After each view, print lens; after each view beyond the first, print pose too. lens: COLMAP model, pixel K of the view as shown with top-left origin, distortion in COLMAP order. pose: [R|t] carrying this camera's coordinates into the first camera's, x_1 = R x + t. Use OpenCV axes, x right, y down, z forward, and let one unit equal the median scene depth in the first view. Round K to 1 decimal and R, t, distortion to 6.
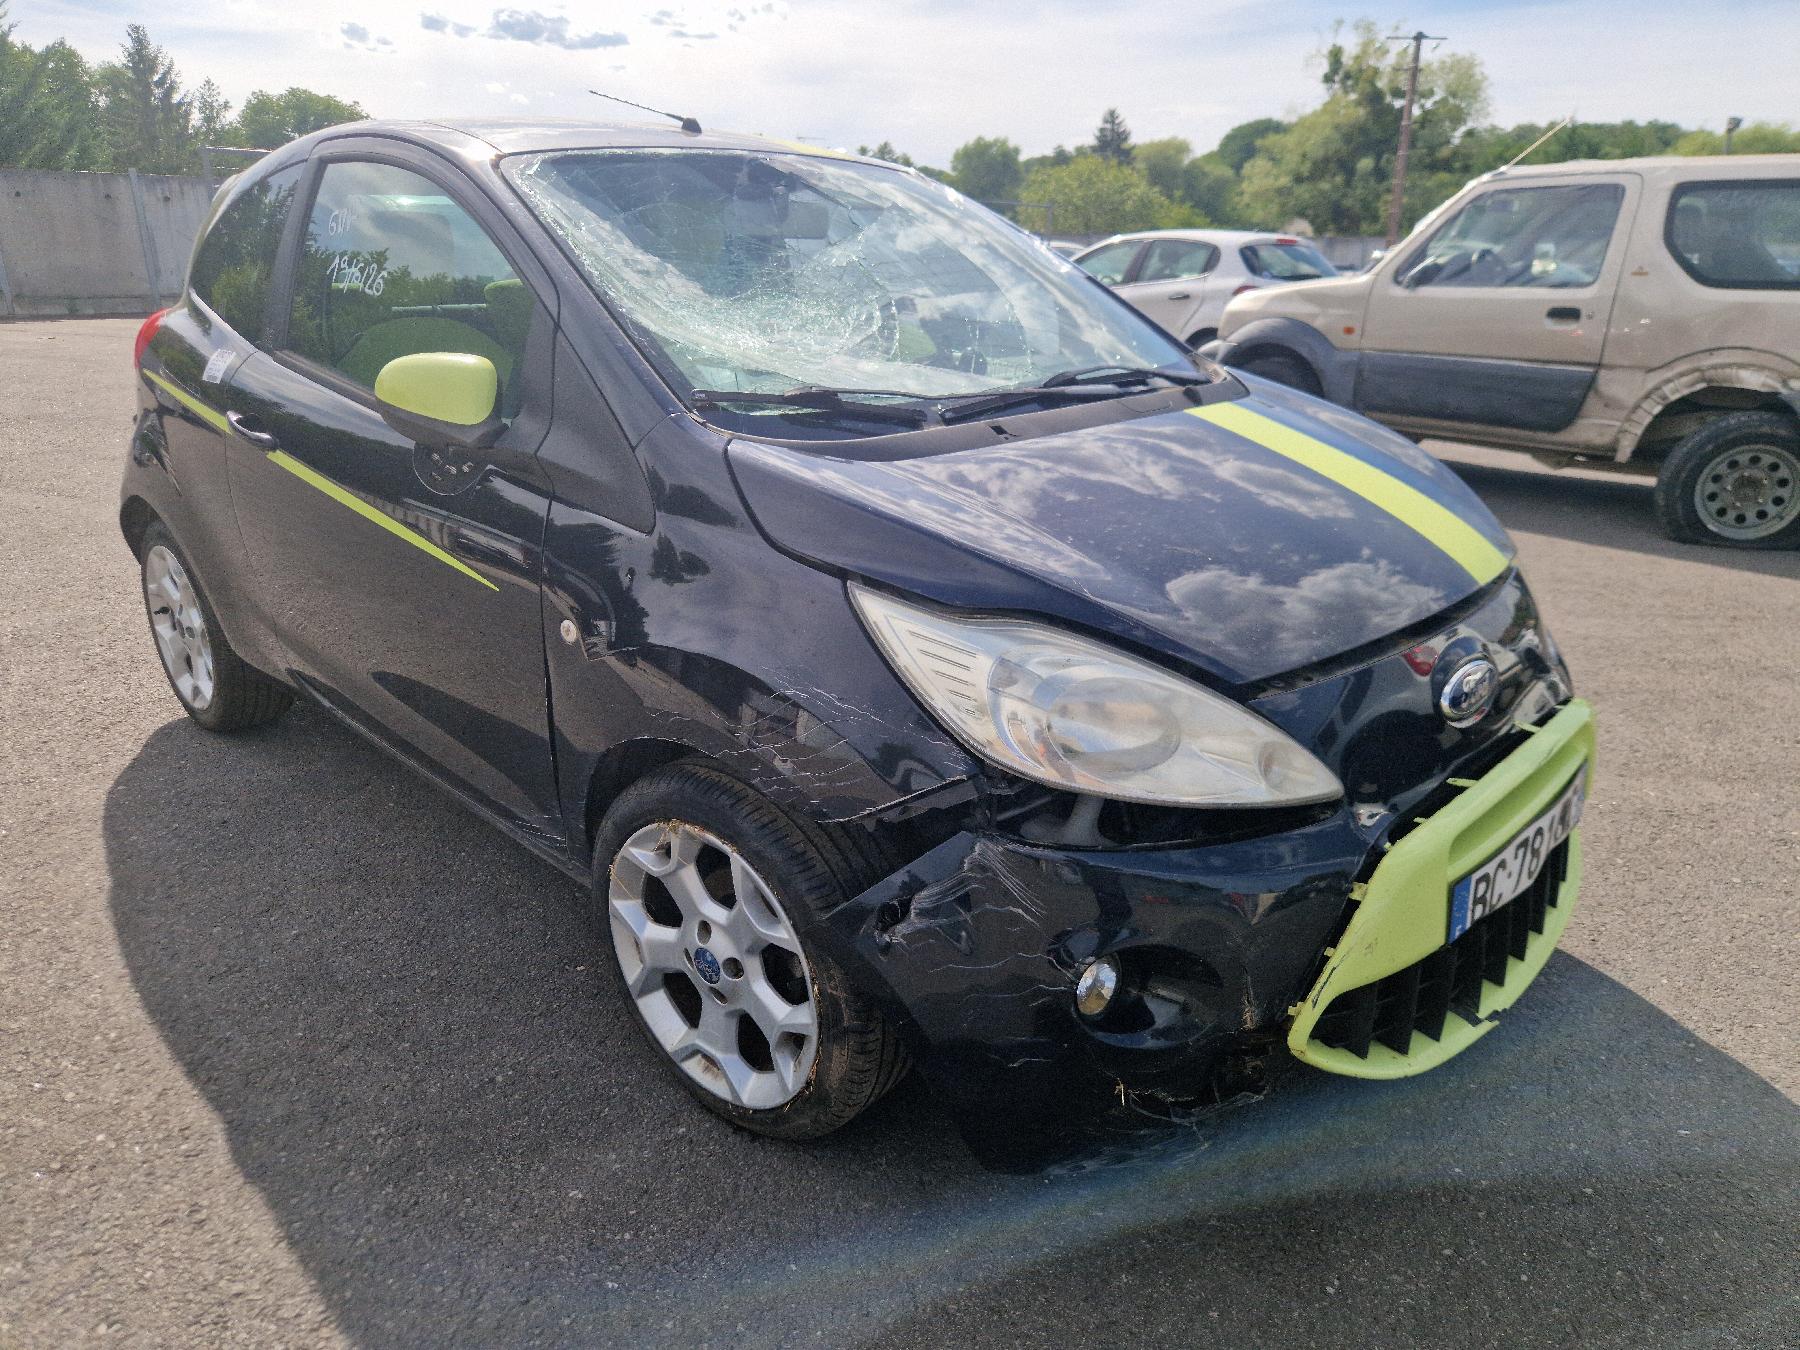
lens RADIAL K [[1223.4, 0, 906.0], [0, 1223.4, 683.8], [0, 0, 1]] dist [0.055965, -0.045596]
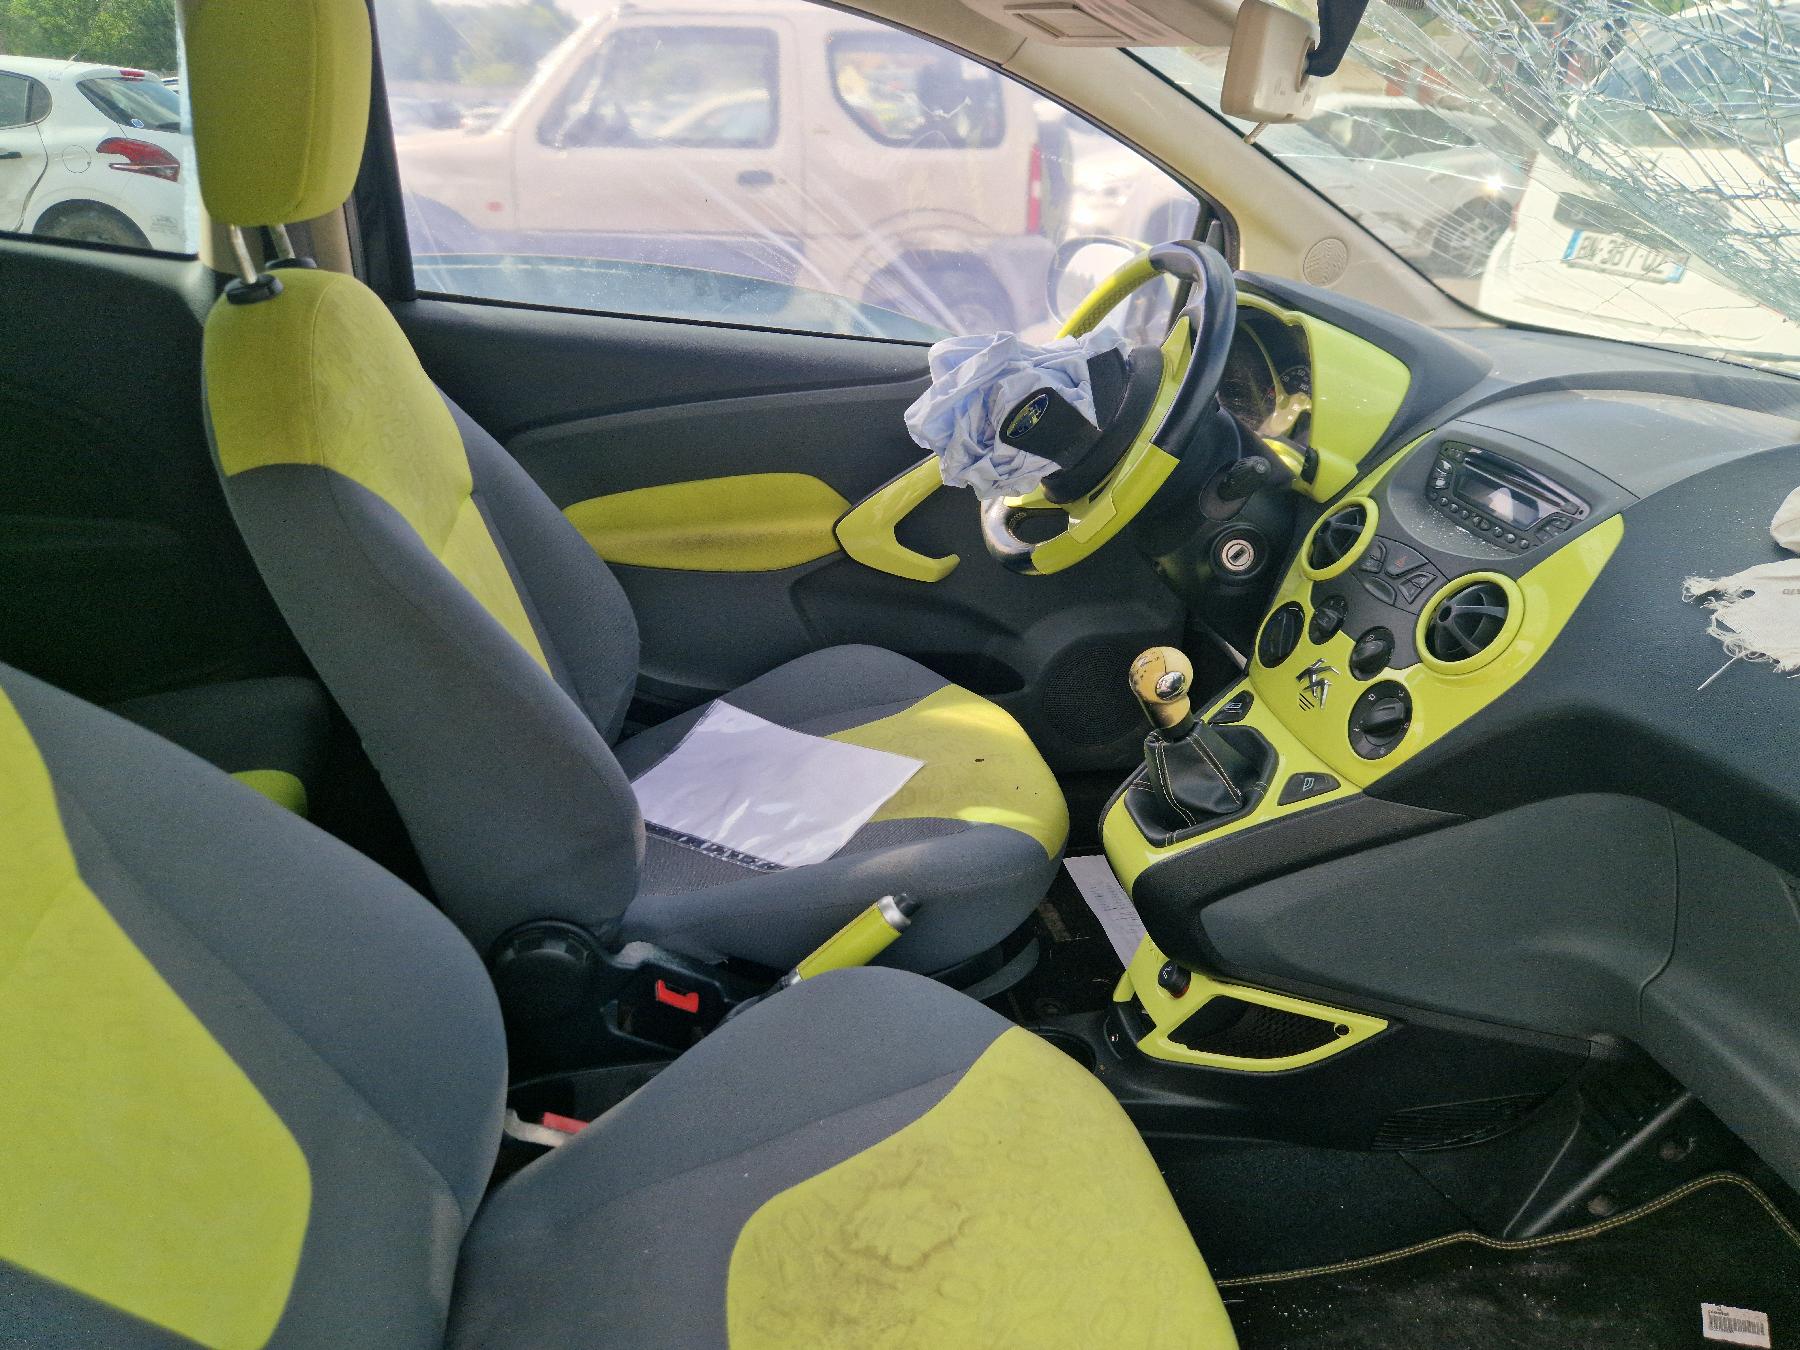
lens RADIAL K [[1223.4, 0, 918.5], [0, 1223.4, 642.4], [0, 0, 1]] dist [0.055965, -0.045596]
pose [[0.567584, -0.327547, 0.755356, -0.195754], [0.261168, 0.941702, 0.212108, -0.145455], [-0.780795, 0.076886, 0.620039, 0.391716]]
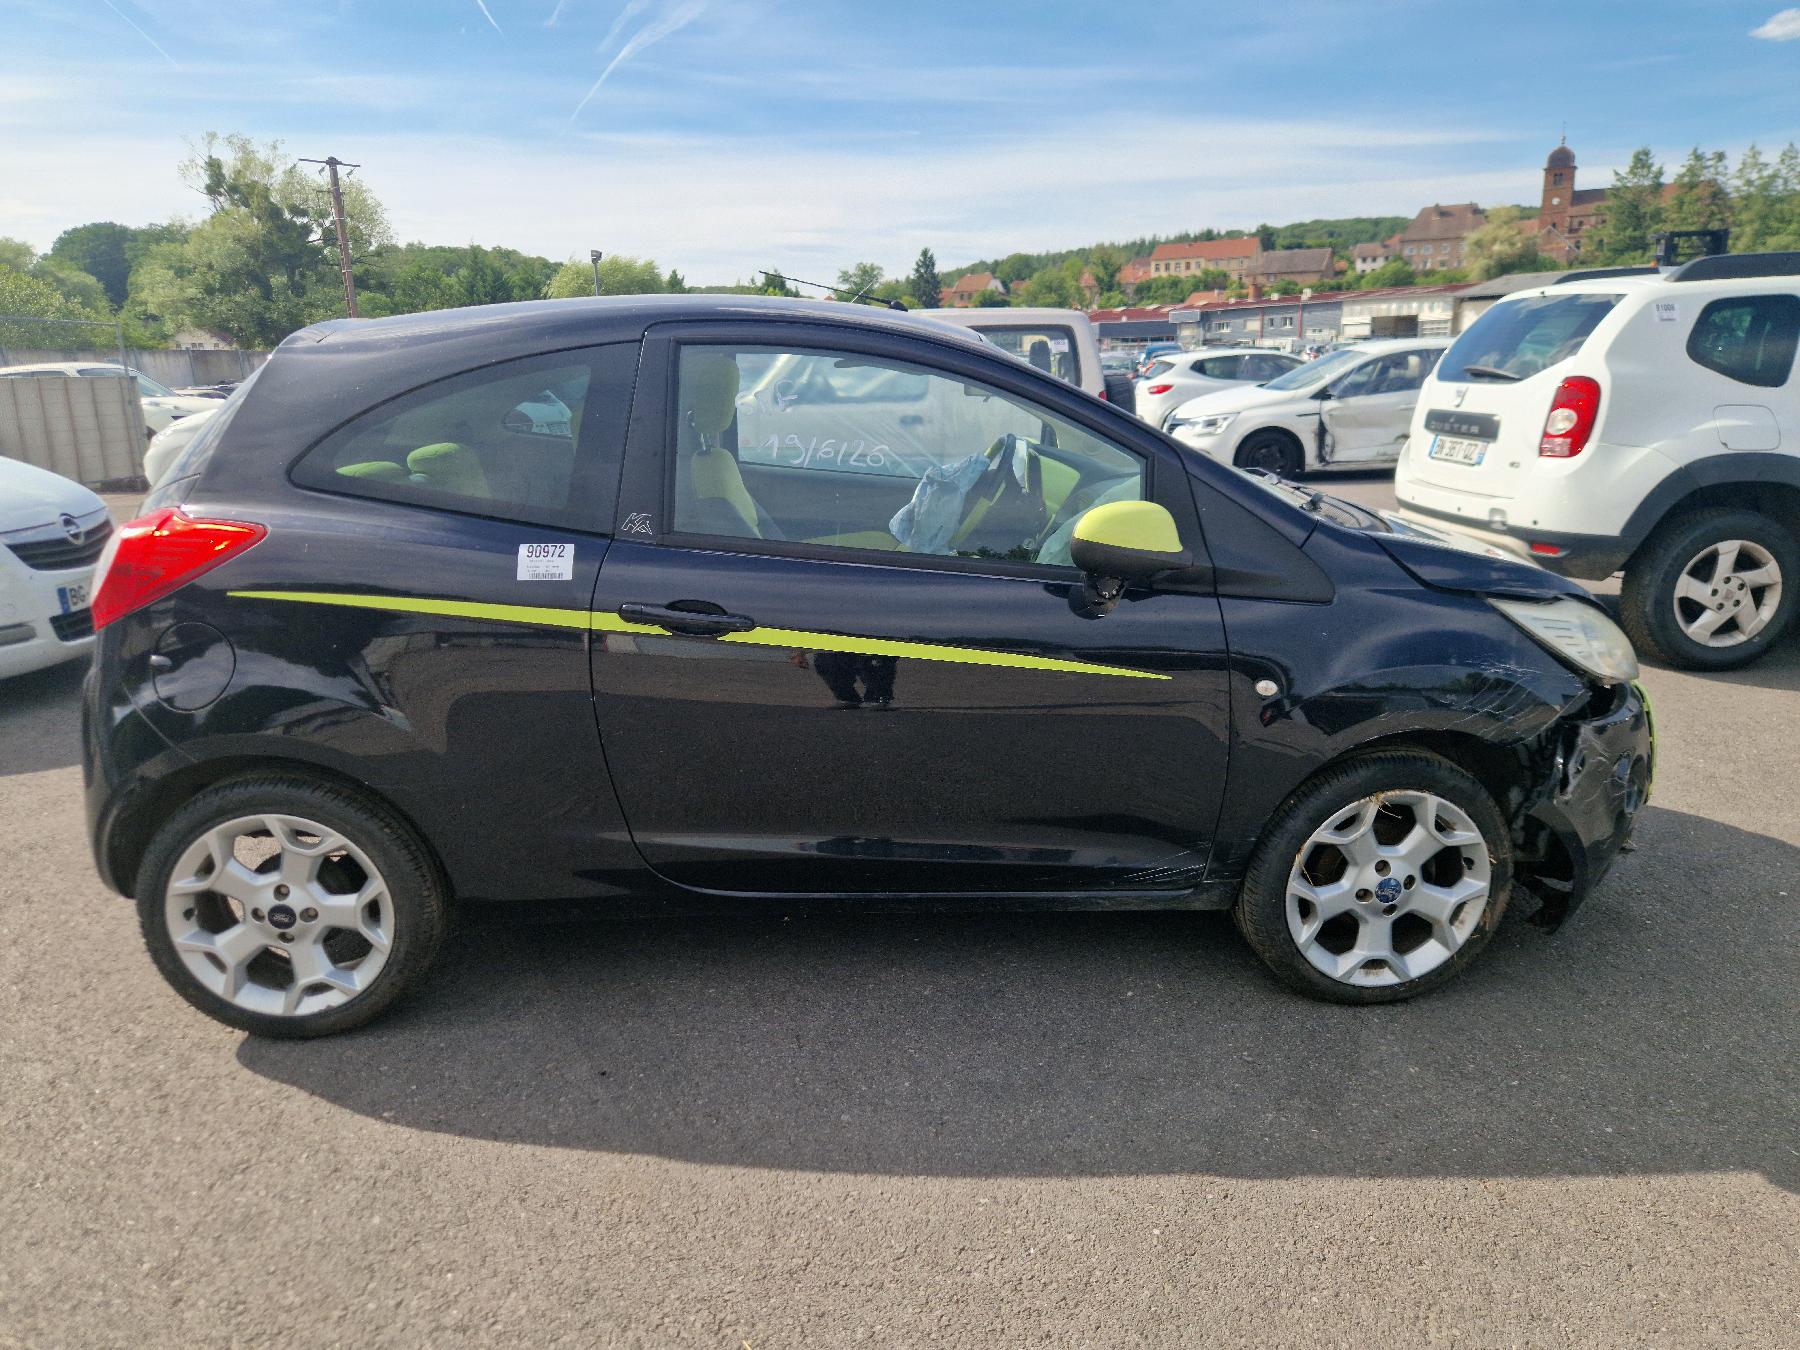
lens RADIAL K [[1223.4, 0, 898.8], [0, 1223.4, 682.3], [0, 0, 1]] dist [0.055965, -0.045596]
pose [[0.689166, -0.204739, 0.695077, -0.484449], [0.260605, 0.965098, 0.025886, -0.061758], [-0.676117, 0.163301, 0.718469, 0.098886]]
